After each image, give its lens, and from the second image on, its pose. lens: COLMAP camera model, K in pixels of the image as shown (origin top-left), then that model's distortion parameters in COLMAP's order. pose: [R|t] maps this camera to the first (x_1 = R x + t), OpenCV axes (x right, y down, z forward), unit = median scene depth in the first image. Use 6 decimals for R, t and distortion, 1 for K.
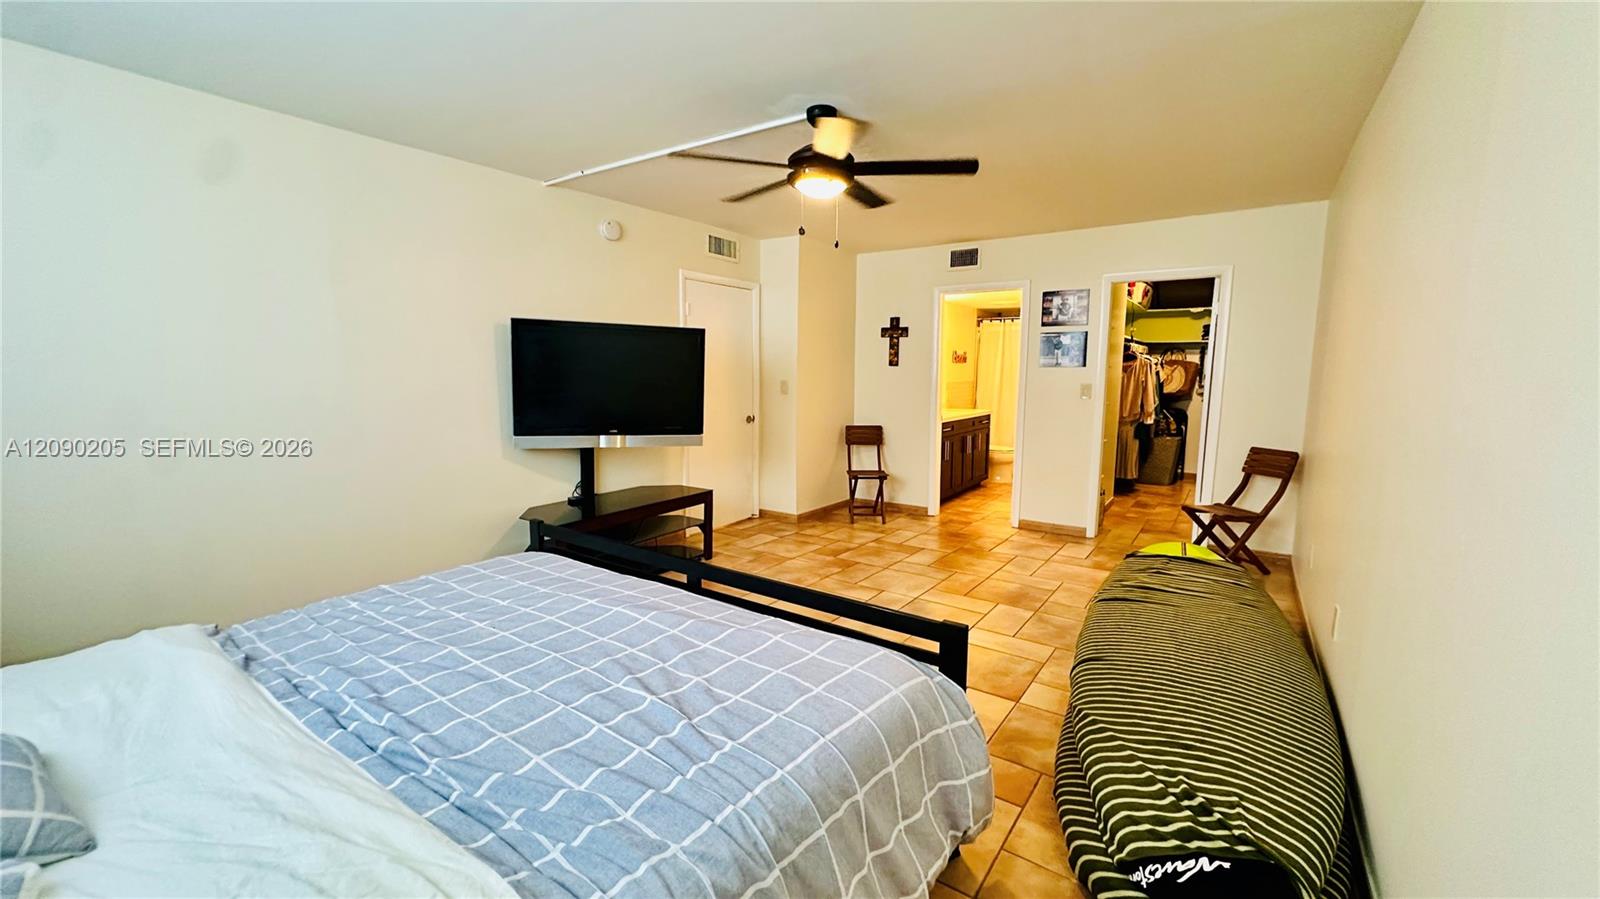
lens RADIAL K [[641.0, 0, 798.5], [0, 641.0, 448.7], [0, 0, 1]] dist [-0.002825, 0.000155]
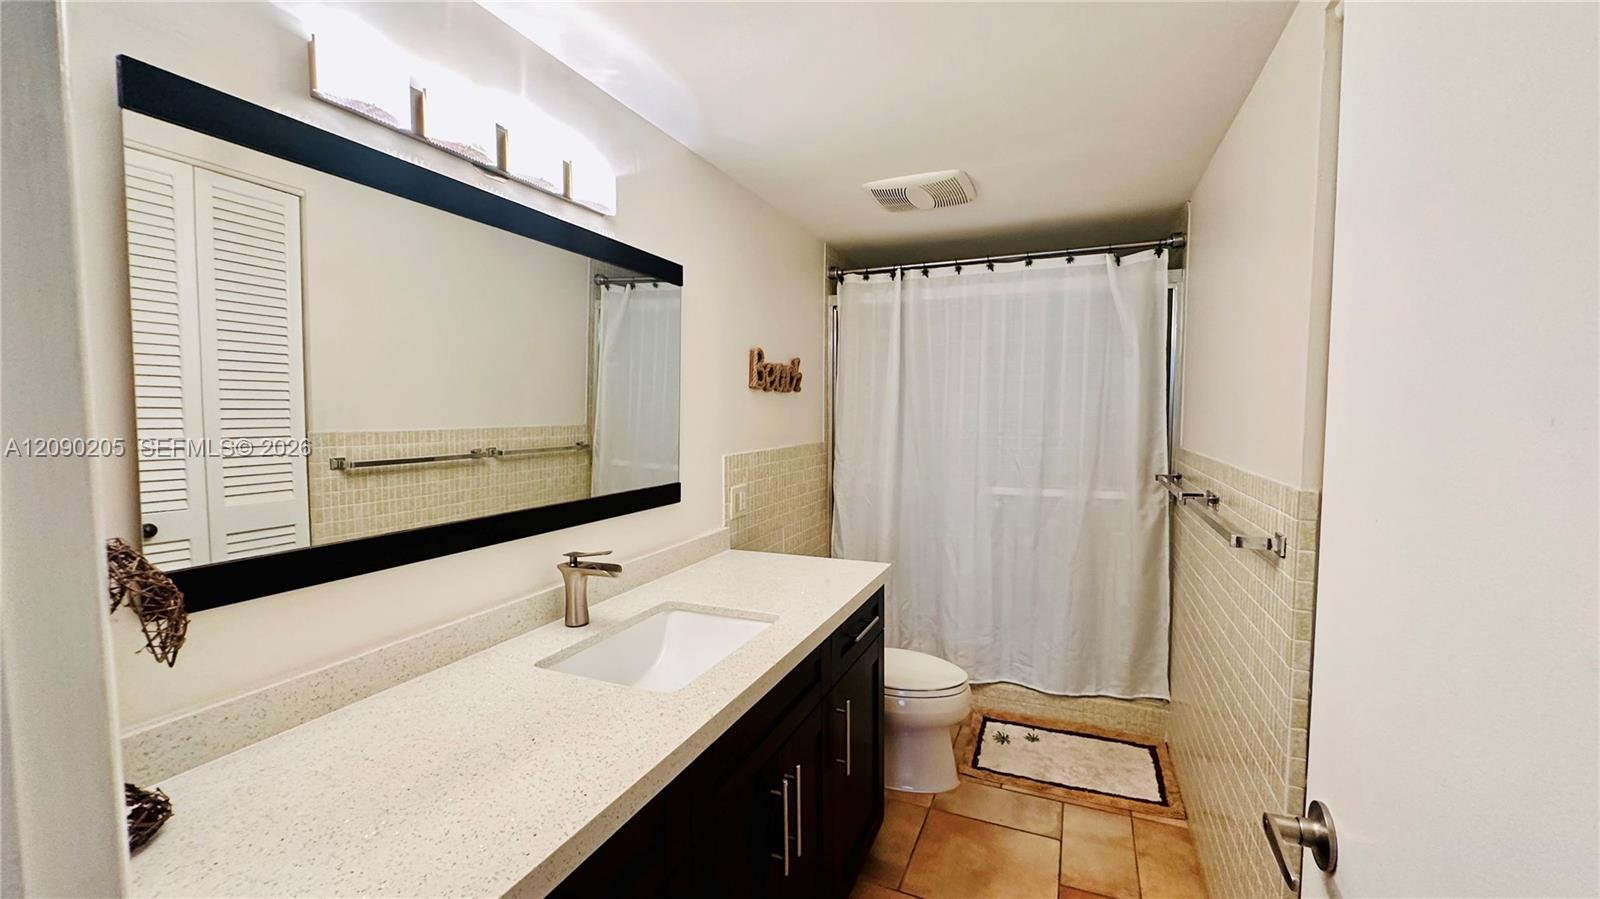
lens RADIAL K [[641.0, 0, 800.6], [0, 641.0, 449.0], [0, 0, 1]] dist [-0.002825, 0.000155]
pose [[0.976883, -0.025041, 0.212302, 0.188446], [0.040378, 0.996853, -0.068213, -0.081785], [-0.209926, 0.075208, 0.974820, 0.672779]]
